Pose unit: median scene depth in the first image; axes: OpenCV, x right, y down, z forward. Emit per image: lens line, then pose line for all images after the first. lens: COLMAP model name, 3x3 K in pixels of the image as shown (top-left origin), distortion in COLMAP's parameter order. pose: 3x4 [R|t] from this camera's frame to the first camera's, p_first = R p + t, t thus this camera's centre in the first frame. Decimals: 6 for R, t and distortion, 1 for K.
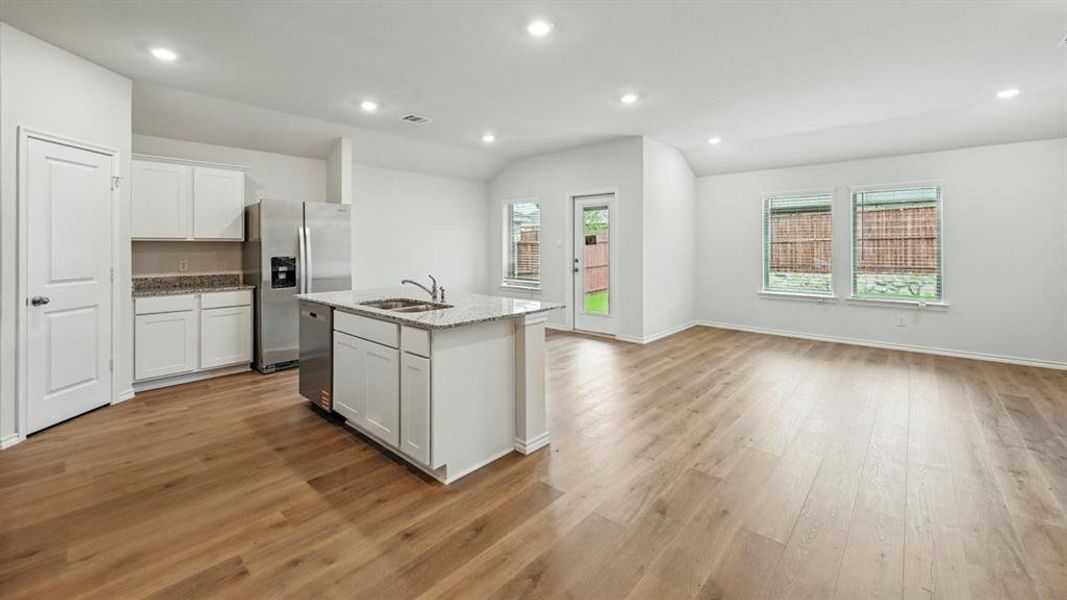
lens RADIAL K [[424.3, 0, 534.0], [0, 424.3, 245.3], [0, 0, 1]] dist [-0.001987, 0.000499]
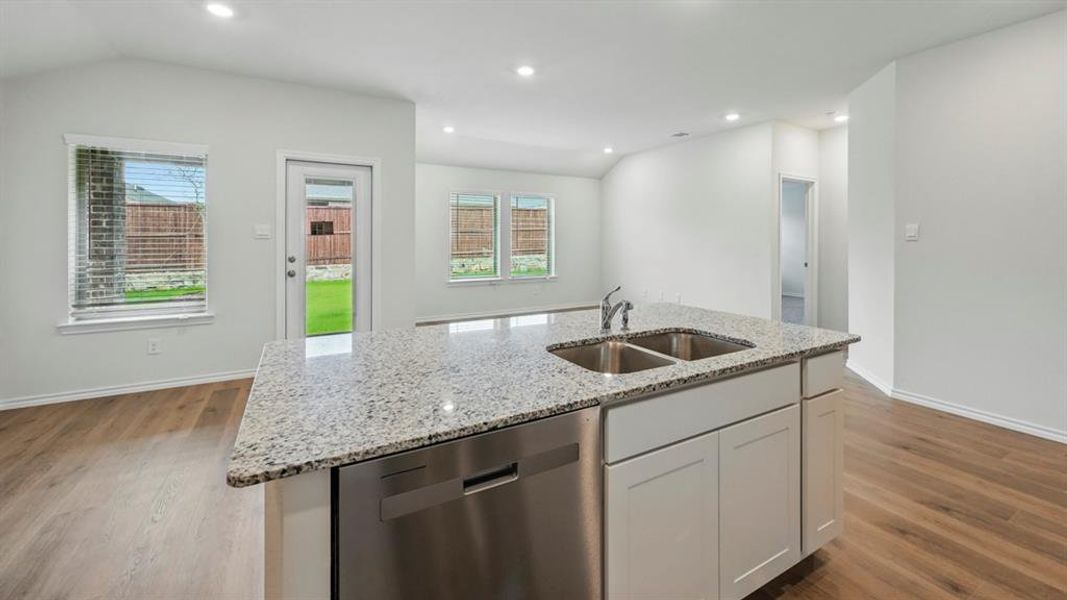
lens RADIAL K [[424.3, 0, 534.2], [0, 424.3, 236.0], [0, 0, 1]] dist [-0.001987, 0.000499]
pose [[0.324083, 0.006222, 0.946008, -0.398646], [-0.002573, 0.999980, -0.005695, 0.003227], [-0.946025, -0.000588, 0.324093, 0.459158]]
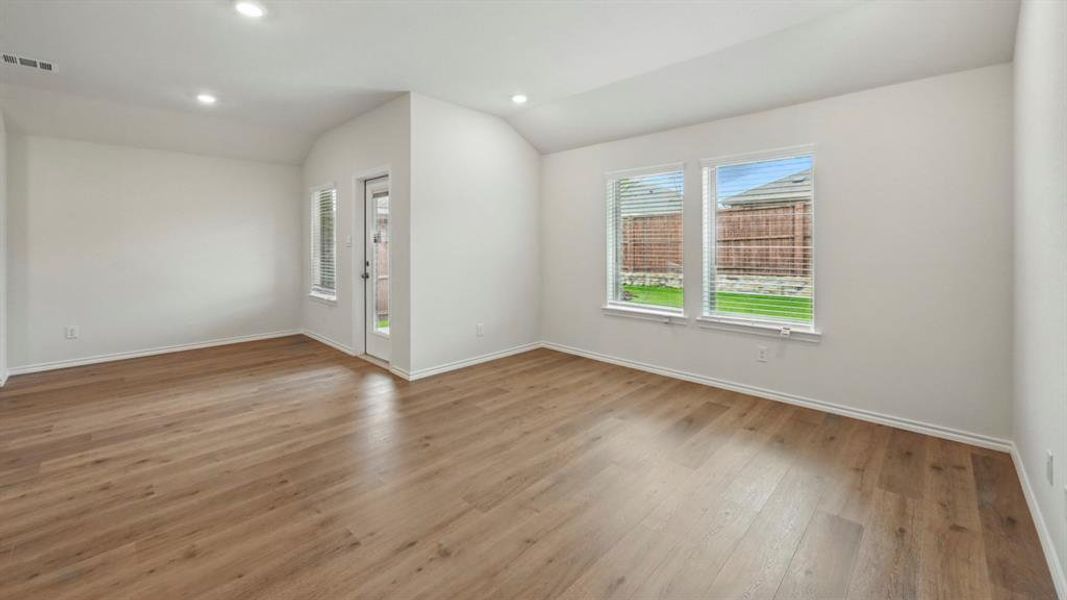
lens RADIAL K [[424.3, 0, 537.4], [0, 424.3, 246.6], [0, 0, 1]] dist [-0.001987, 0.000499]
pose [[0.999535, 0.000738, -0.030484, 0.443583], [-0.000513, 0.999972, 0.007400, -0.000736], [0.030489, -0.007381, 0.999508, 0.254461]]
